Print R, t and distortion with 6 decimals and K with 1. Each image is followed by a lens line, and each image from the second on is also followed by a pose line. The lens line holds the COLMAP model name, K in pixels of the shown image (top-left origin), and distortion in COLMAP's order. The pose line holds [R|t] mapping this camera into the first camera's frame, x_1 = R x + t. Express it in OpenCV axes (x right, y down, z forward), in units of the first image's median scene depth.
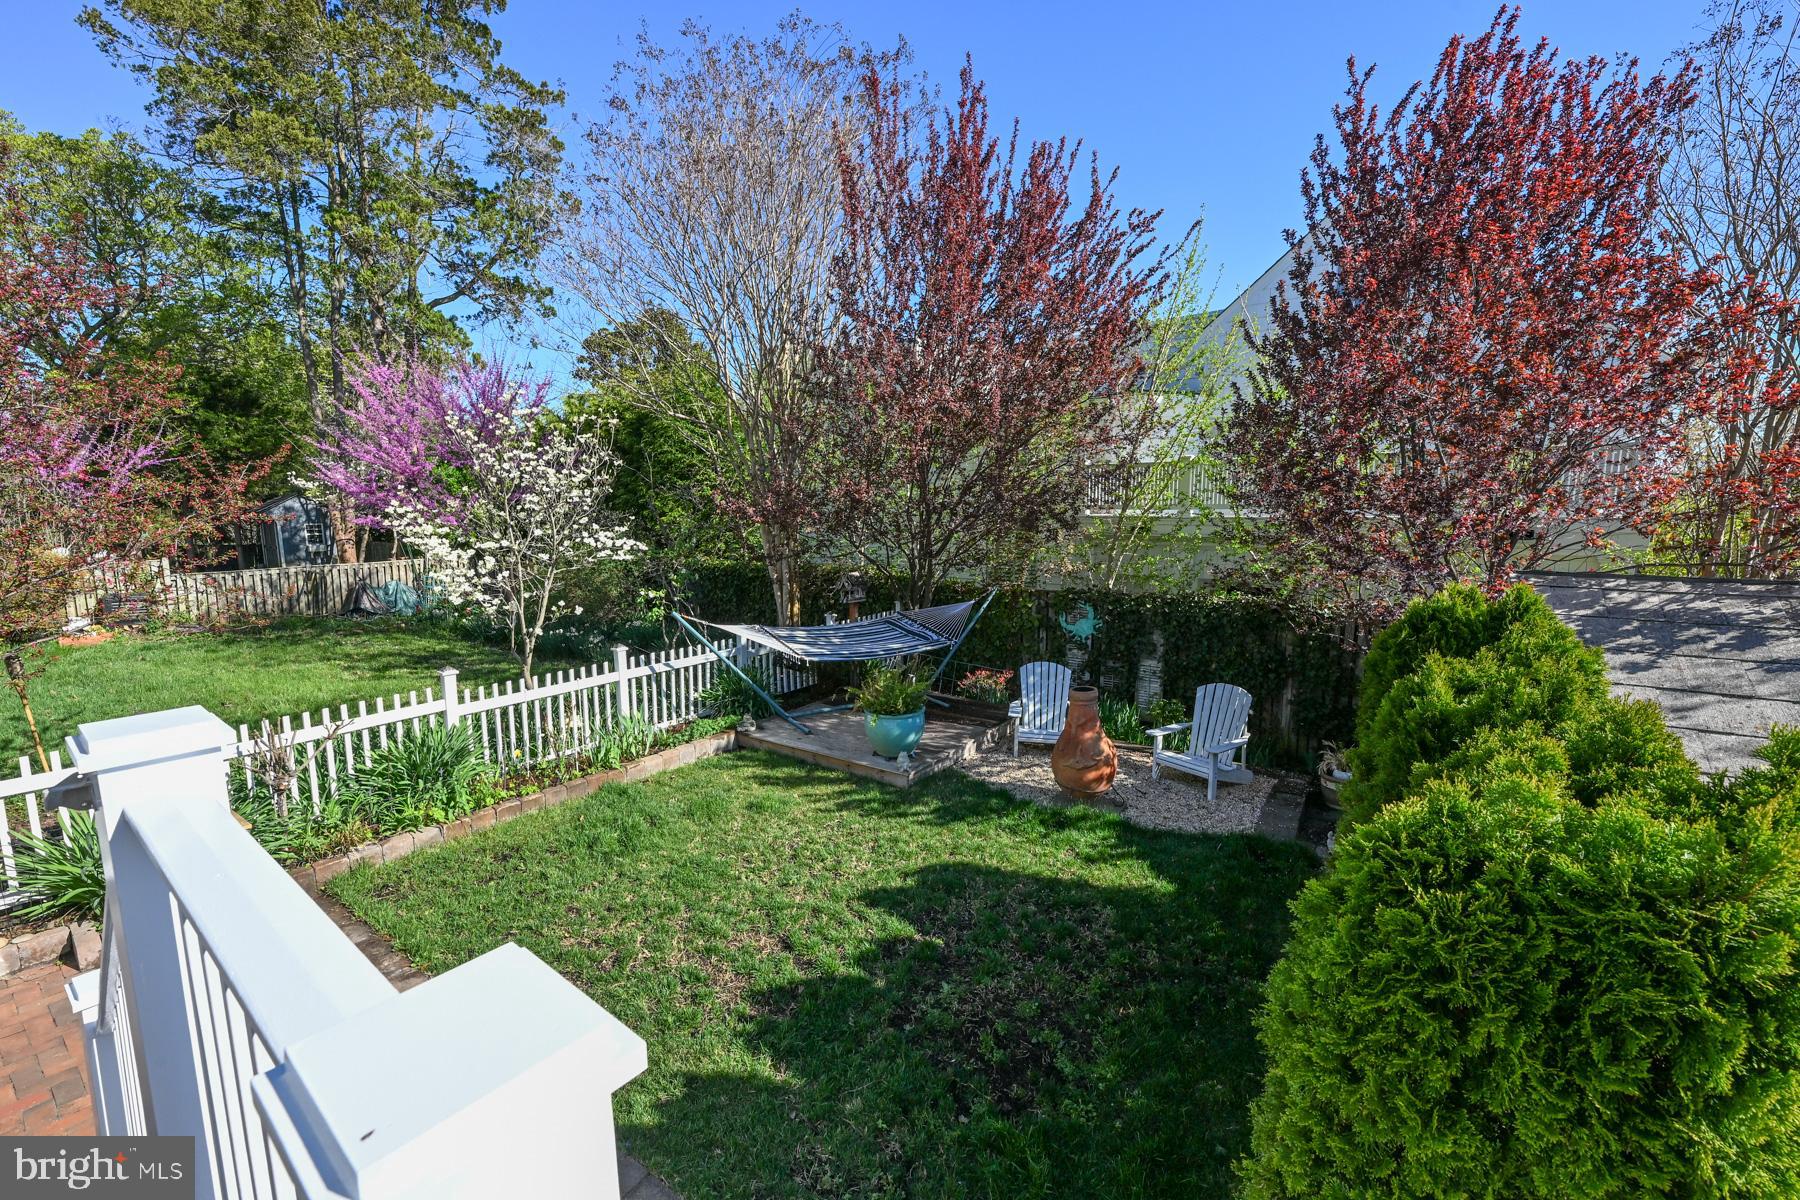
lens RADIAL K [[729.5, 0, 900.0], [0, 729.5, 600.0], [0, 0, 1]] dist [-0.001791, -0.000249]
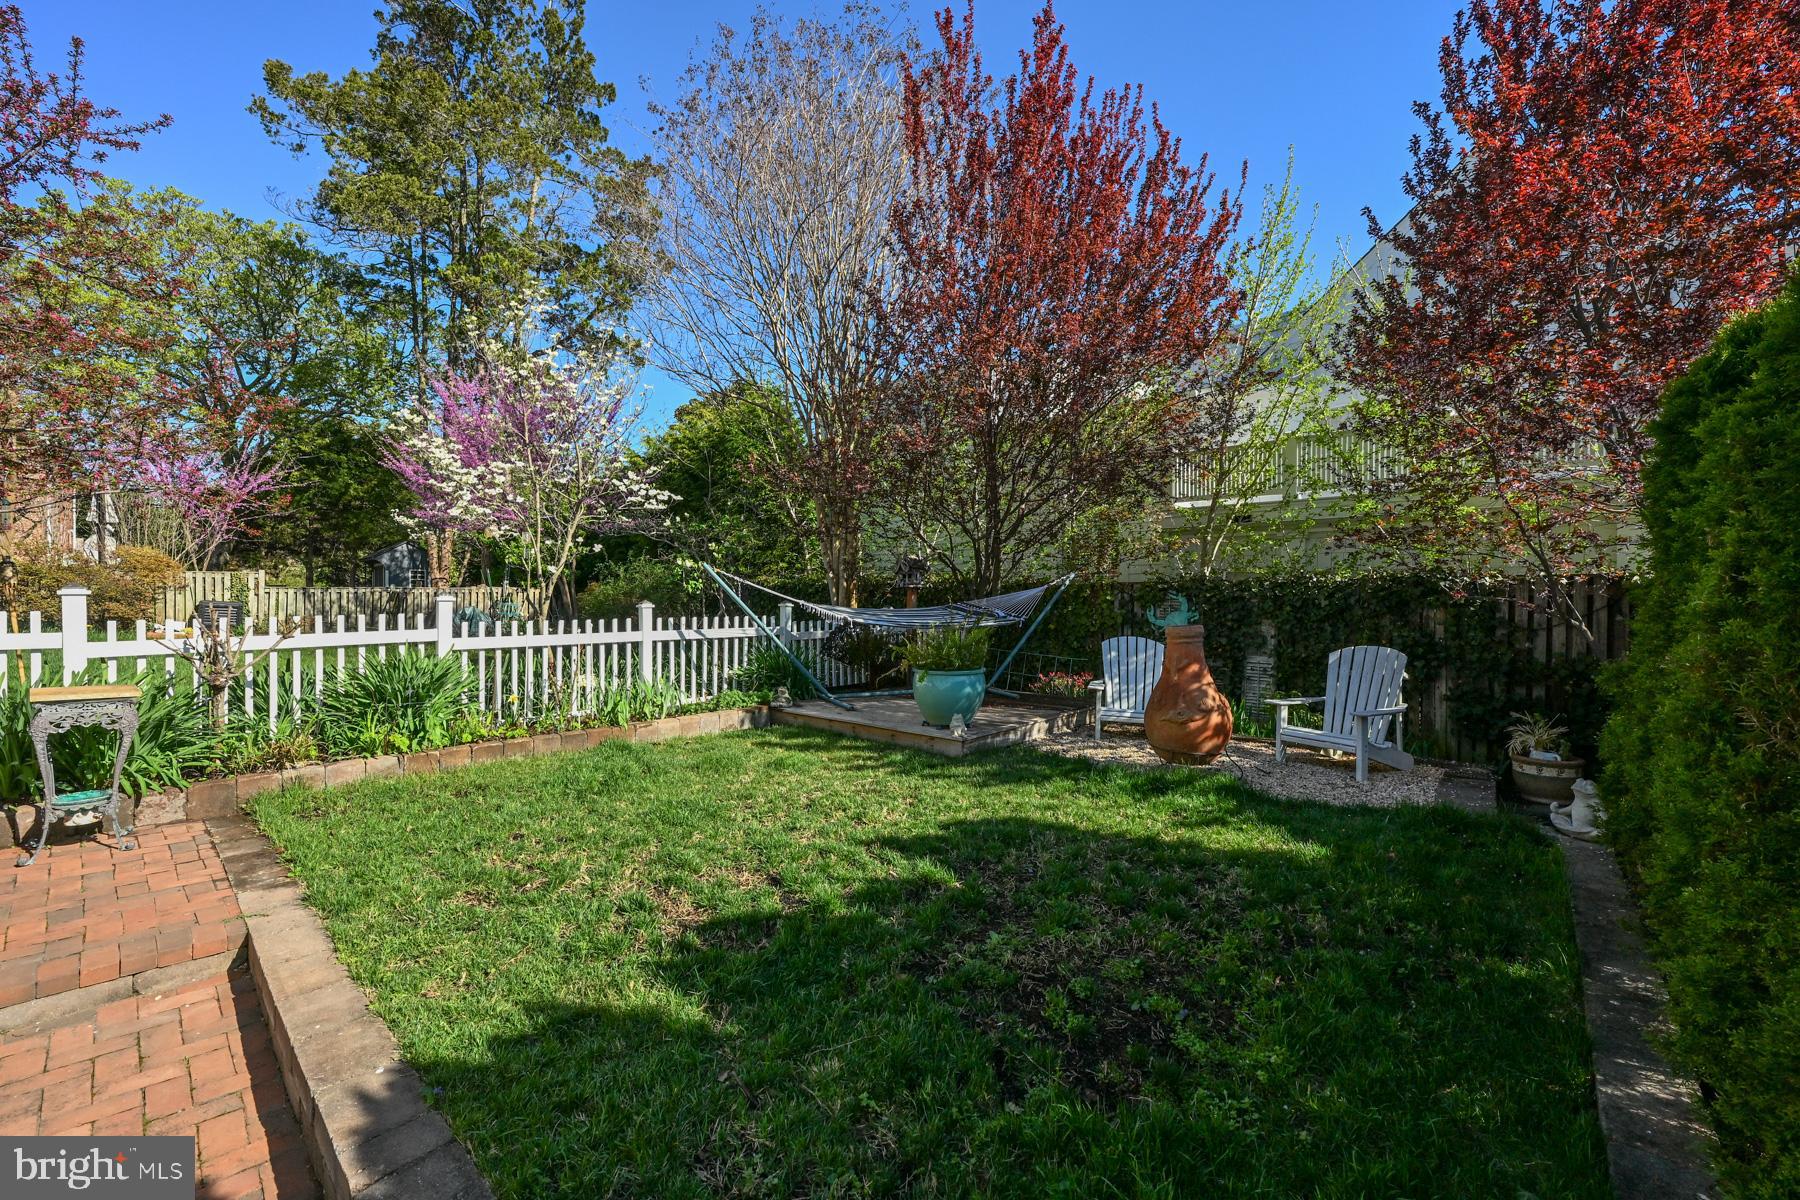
lens RADIAL K [[718.0, 0, 900.0], [0, 718.0, 600.0], [0, 0, 1]] dist [-0.000550, -0.000207]
pose [[0.994185, 0.009291, -0.107287, 0.024870], [-0.021857, 0.992944, -0.116551, 0.171751], [0.105448, 0.118218, 0.987373, 0.174050]]
